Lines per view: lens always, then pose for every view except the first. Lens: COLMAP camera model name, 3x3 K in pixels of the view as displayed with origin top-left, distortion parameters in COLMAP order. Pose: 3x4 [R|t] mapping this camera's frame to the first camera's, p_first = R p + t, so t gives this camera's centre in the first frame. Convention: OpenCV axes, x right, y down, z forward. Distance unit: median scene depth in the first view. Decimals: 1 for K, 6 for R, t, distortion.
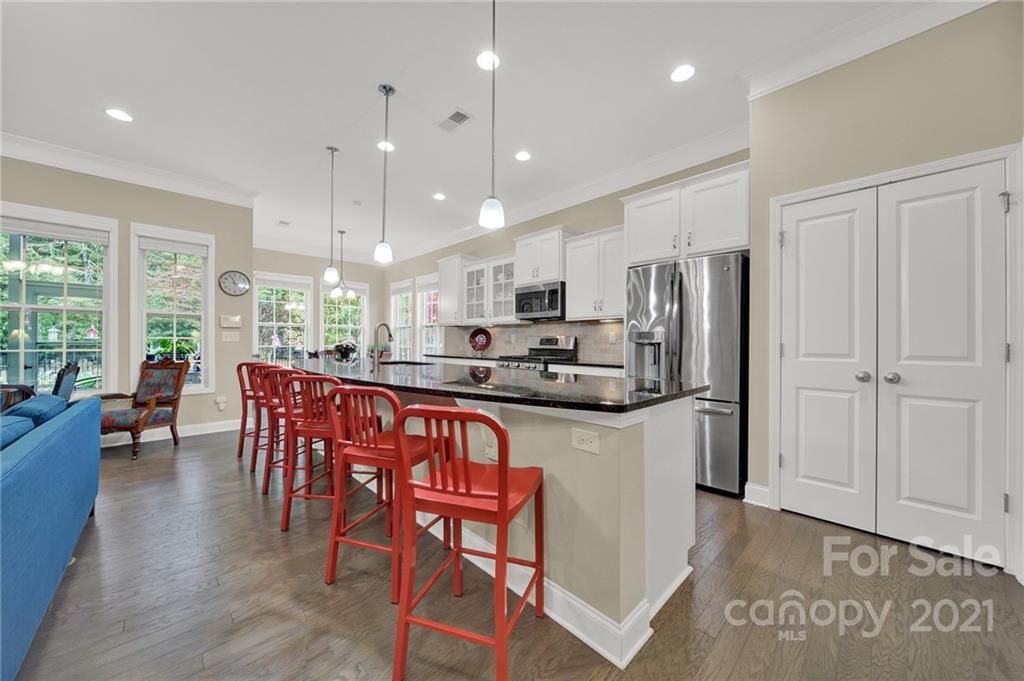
lens RADIAL K [[362.3, 0, 514.3], [0, 362.3, 341.2], [0, 0, 1]] dist [-0.001233, -0.001721]
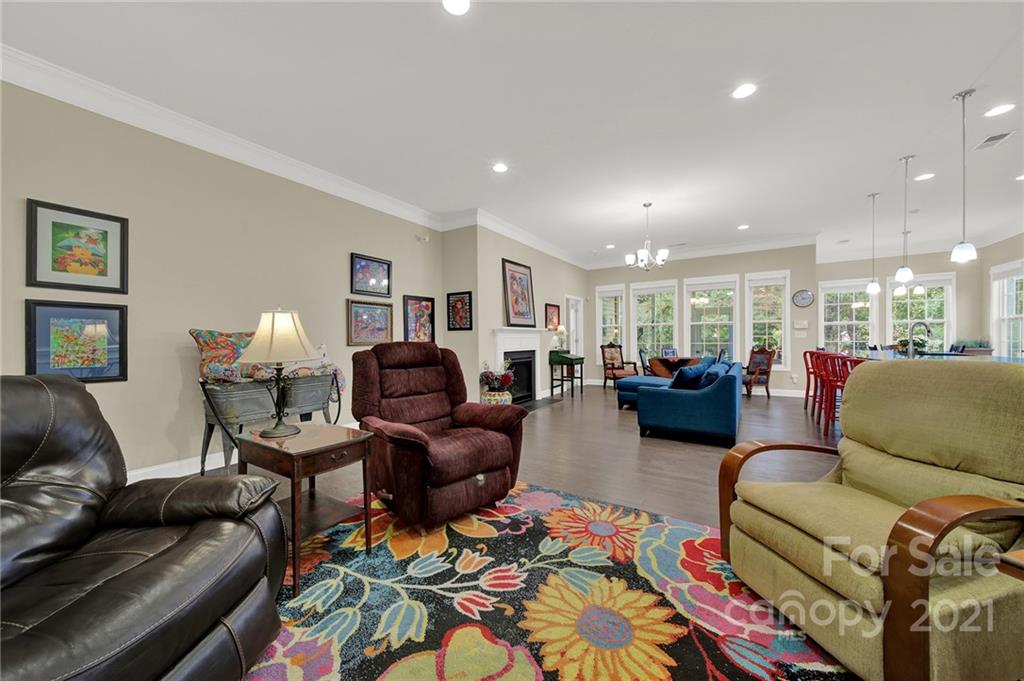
lens RADIAL K [[362.3, 0, 511.7], [0, 362.3, 344.4], [0, 0, 1]] dist [-0.001233, -0.001721]
pose [[0.221681, 0.005876, -0.975102, 0.430658], [0.011754, 0.999893, 0.008697, 0.000154], [0.975048, -0.013389, 0.221588, -0.521079]]
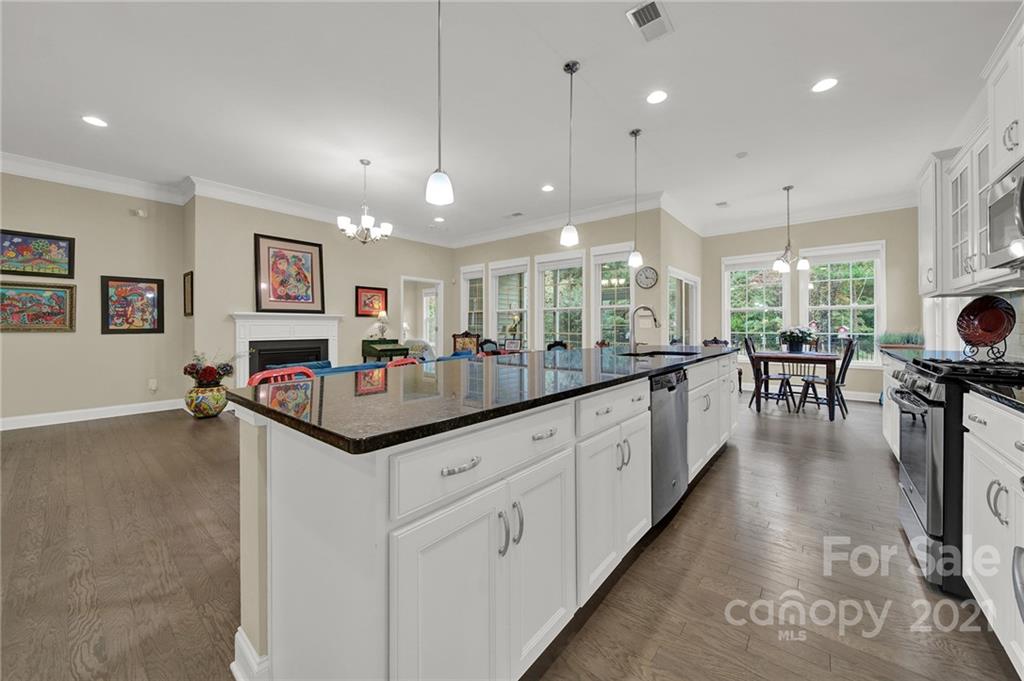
lens RADIAL K [[362.3, 0, 501.5], [0, 362.3, 326.7], [0, 0, 1]] dist [-0.001233, -0.001721]
pose [[0.086028, -0.003679, -0.996286, 0.345797], [0.001416, 0.999993, -0.003570, -0.001320], [0.996292, -0.001103, 0.086033, 0.460346]]
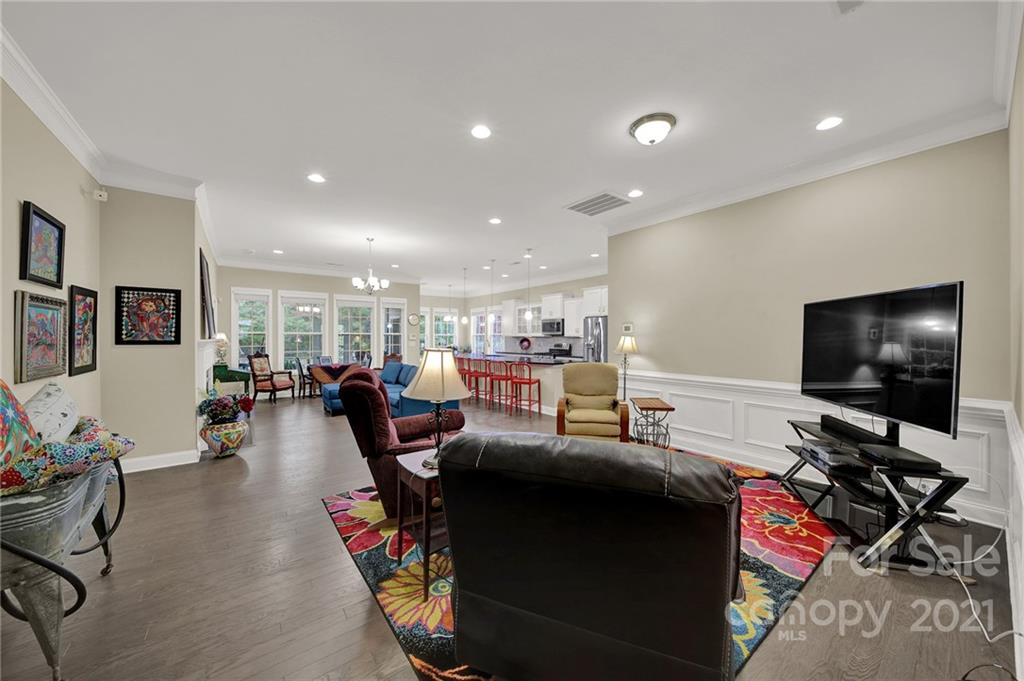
lens RADIAL K [[362.3, 0, 506.6], [0, 362.3, 335.4], [0, 0, 1]] dist [-0.001233, -0.001721]
pose [[0.989422, -0.005785, -0.144953, 0.109302], [0.005215, 0.999977, -0.004313, -0.053815], [0.144975, 0.003512, 0.989429, -1.147007]]
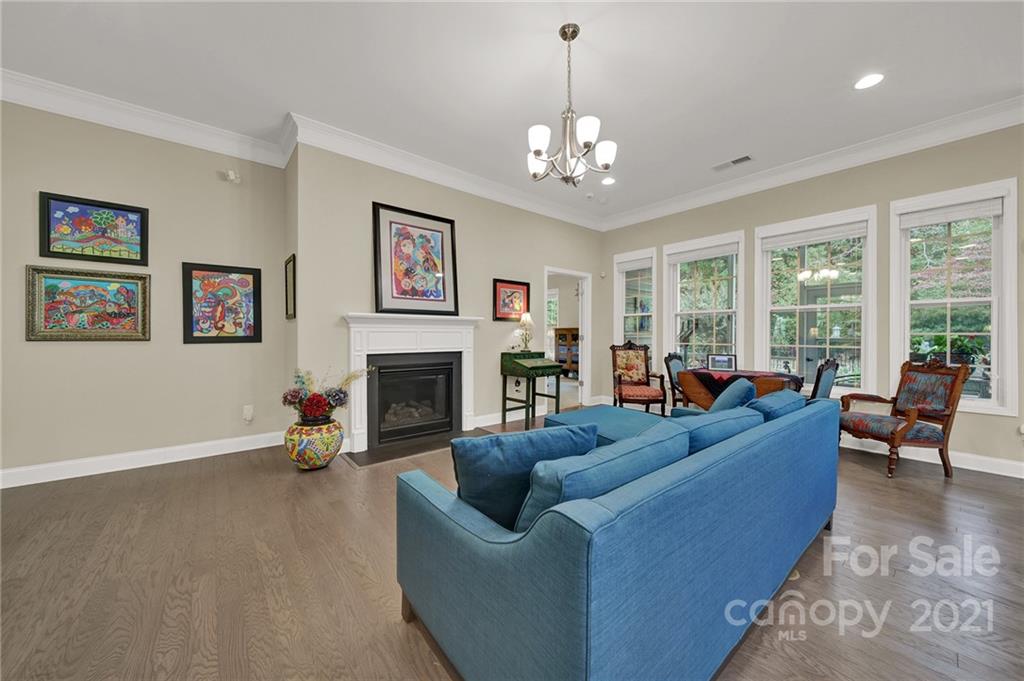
lens RADIAL K [[362.3, 0, 511.5], [0, 362.3, 336.5], [0, 0, 1]] dist [-0.001233, -0.001721]
pose [[-0.087690, -0.001340, -0.996147, -0.101149], [-0.002082, 0.999997, -0.001162, -0.000516], [0.996146, 0.001972, -0.087693, 0.147359]]
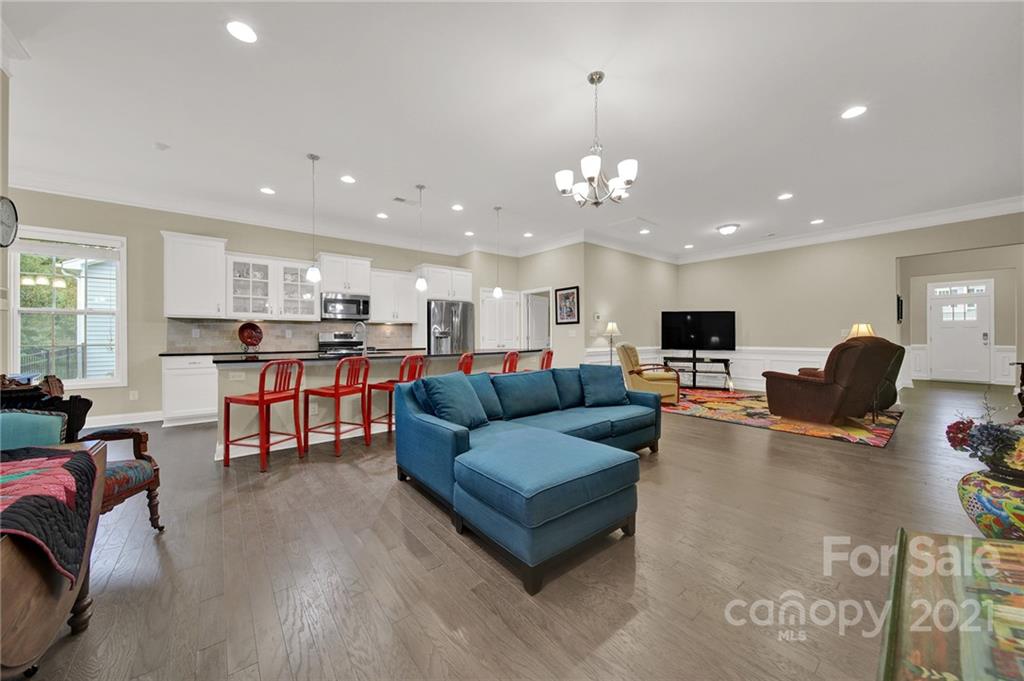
lens RADIAL K [[362.3, 0, 508.3], [0, 362.3, 337.0], [0, 0, 1]] dist [-0.001233, -0.001721]
pose [[0.096328, -0.007124, 0.995324, -1.257610], [-0.000180, 0.999974, 0.007175, -0.006106], [-0.995350, -0.000871, 0.096325, 0.275688]]
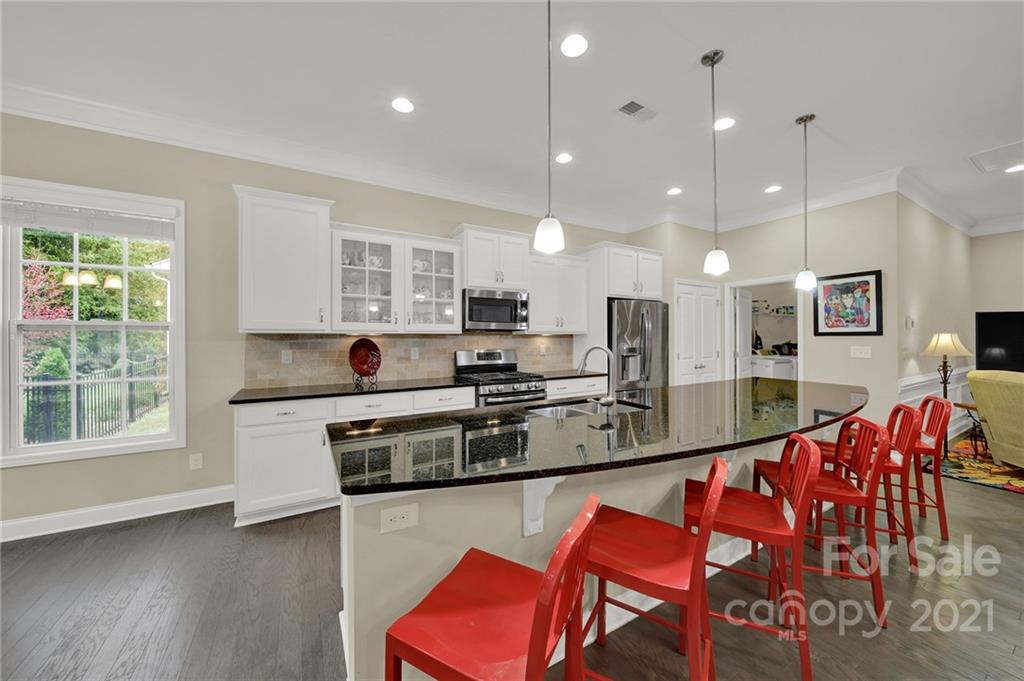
lens RADIAL K [[362.3, 0, 506.9], [0, 362.3, 336.8], [0, 0, 1]] dist [-0.001233, -0.001721]
pose [[0.250014, -0.007187, 0.968216, -0.782285], [0.000243, 0.999973, 0.007360, -0.054641], [-0.968242, -0.001605, 0.250008, 0.785755]]
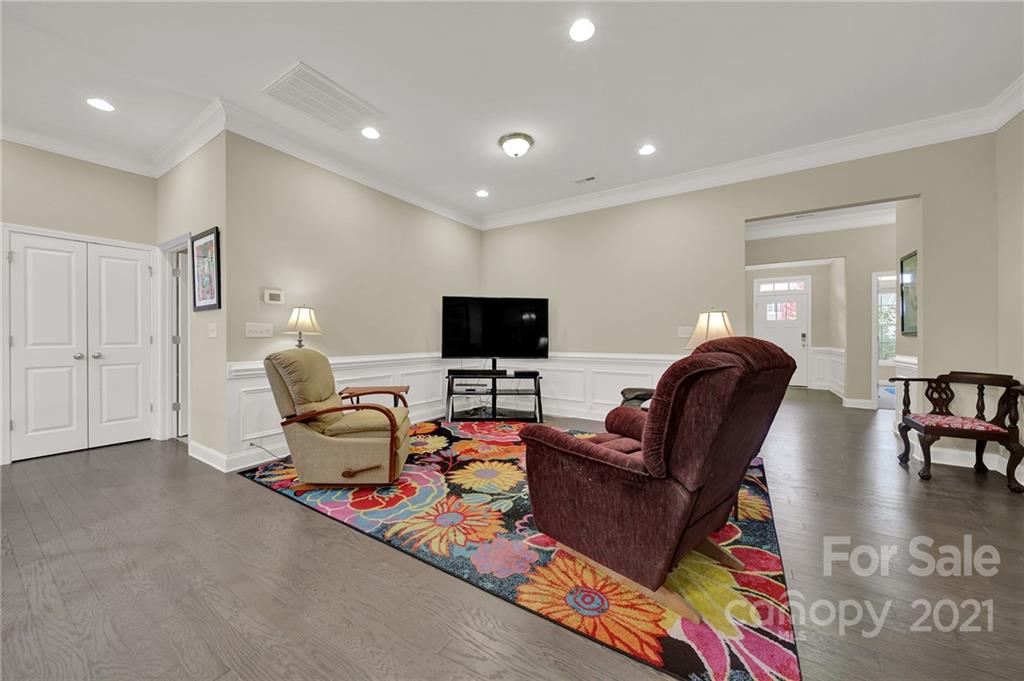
lens RADIAL K [[362.3, 0, 513.5], [0, 362.3, 337.2], [0, 0, 1]] dist [-0.001233, -0.001721]
pose [[-0.223738, -0.007703, 0.974619, -0.522723], [-0.003932, 0.999968, 0.007001, -0.003803], [-0.974641, -0.002266, -0.223761, -0.272436]]
